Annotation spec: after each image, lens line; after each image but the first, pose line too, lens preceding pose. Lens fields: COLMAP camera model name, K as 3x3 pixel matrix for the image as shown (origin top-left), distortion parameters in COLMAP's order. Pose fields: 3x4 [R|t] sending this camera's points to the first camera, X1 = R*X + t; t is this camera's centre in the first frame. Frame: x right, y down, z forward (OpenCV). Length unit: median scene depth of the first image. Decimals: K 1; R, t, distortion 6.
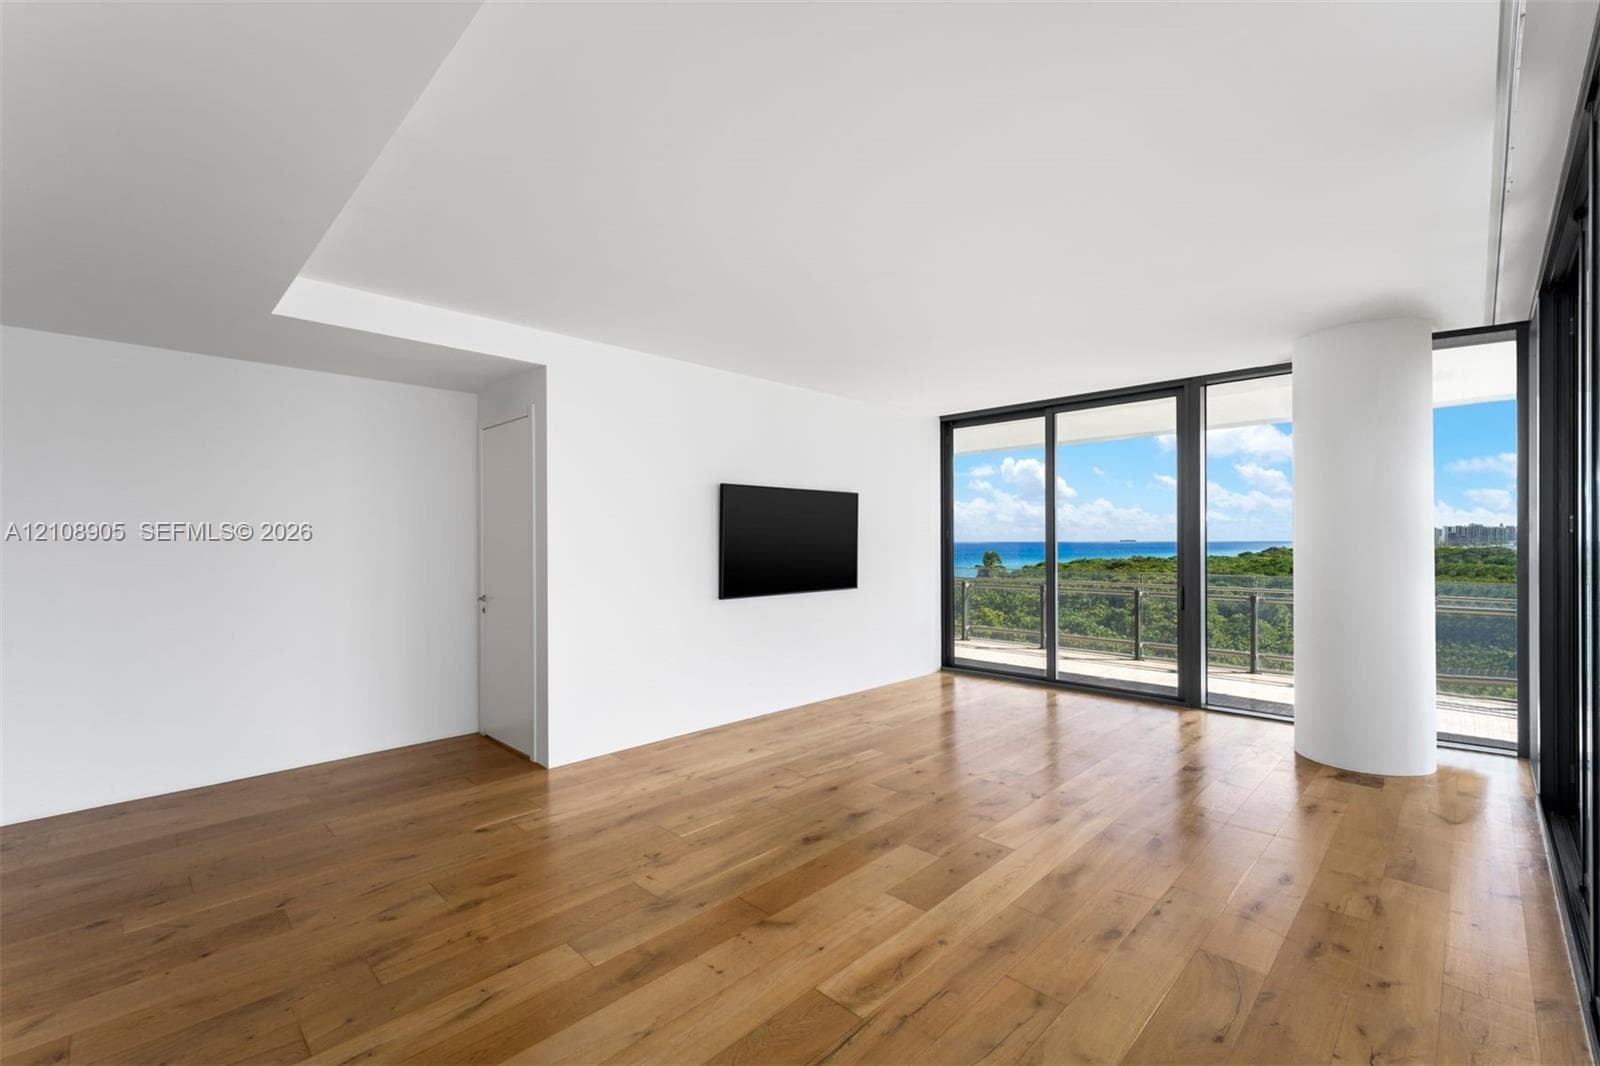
lens RADIAL K [[685.6, 0, 846.8], [0, 685.6, 536.6], [0, 0, 1]] dist [0.000157, 0.000185]
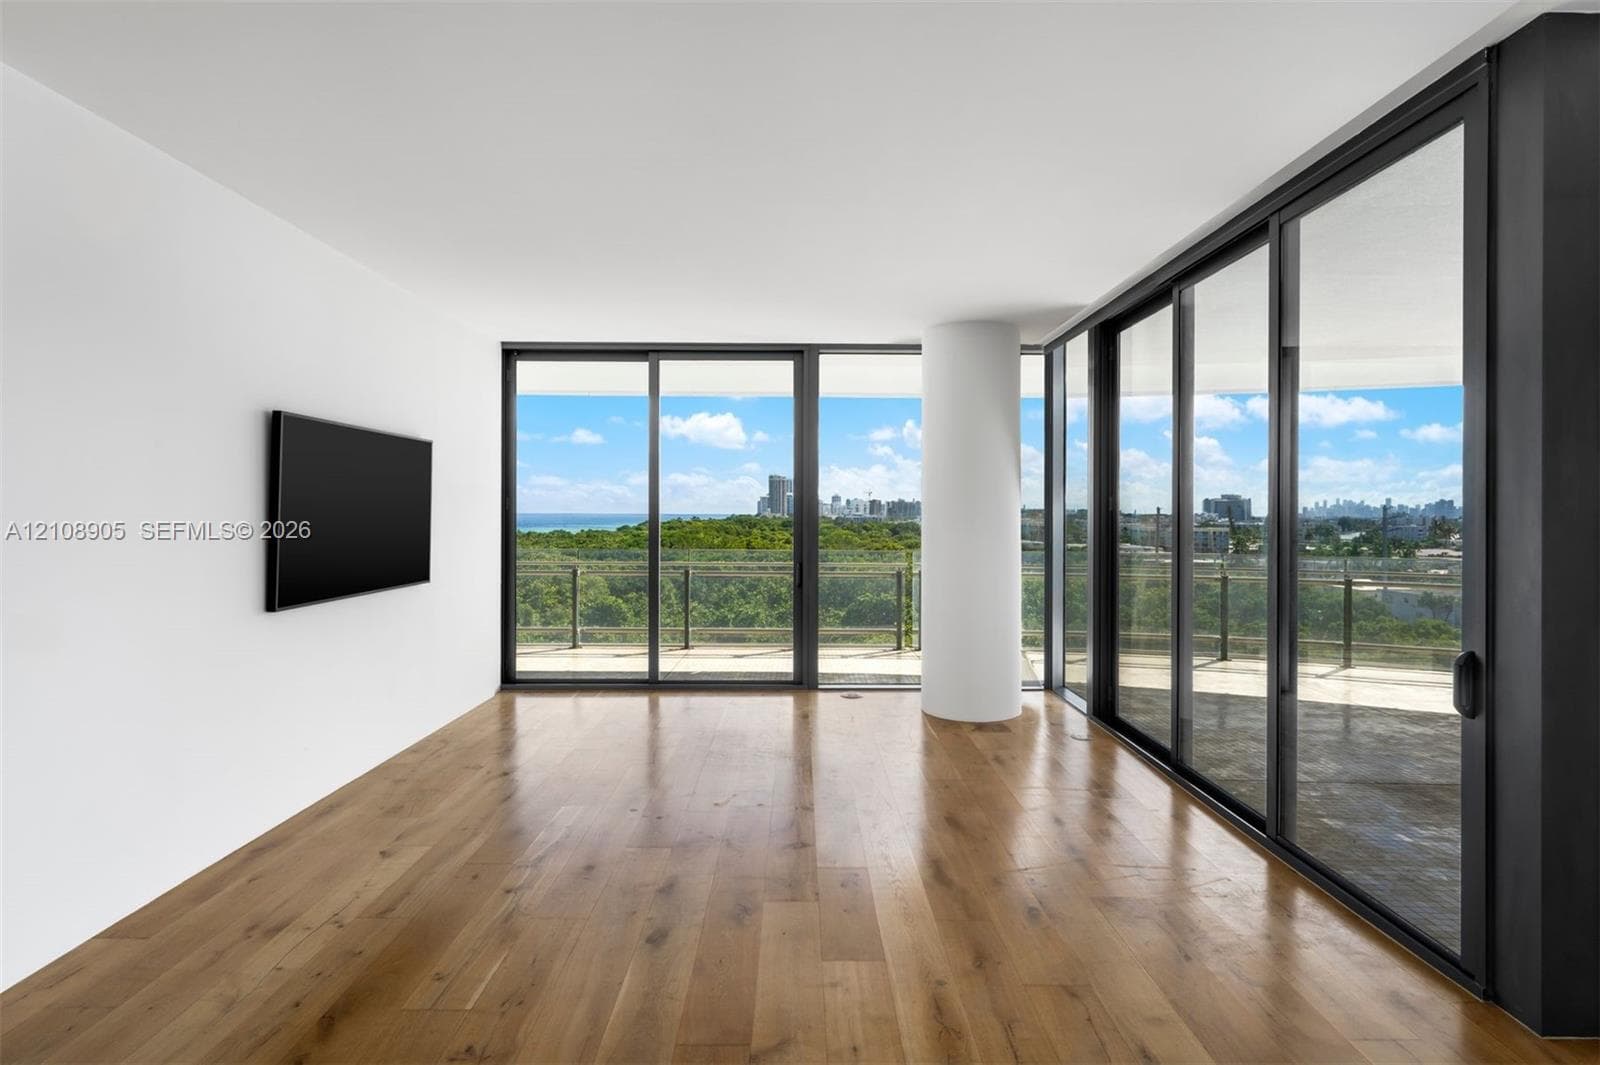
lens RADIAL K [[847.9, 0, 812.4], [0, 847.9, 522.2], [0, 0, 1]] dist [-0.001421, 0.004359]
pose [[0.719327, -0.000369, 0.694672, -0.305107], [-0.011868, 0.999847, 0.012821, 0.001058], [-0.694571, -0.017467, 0.719212, 0.153121]]
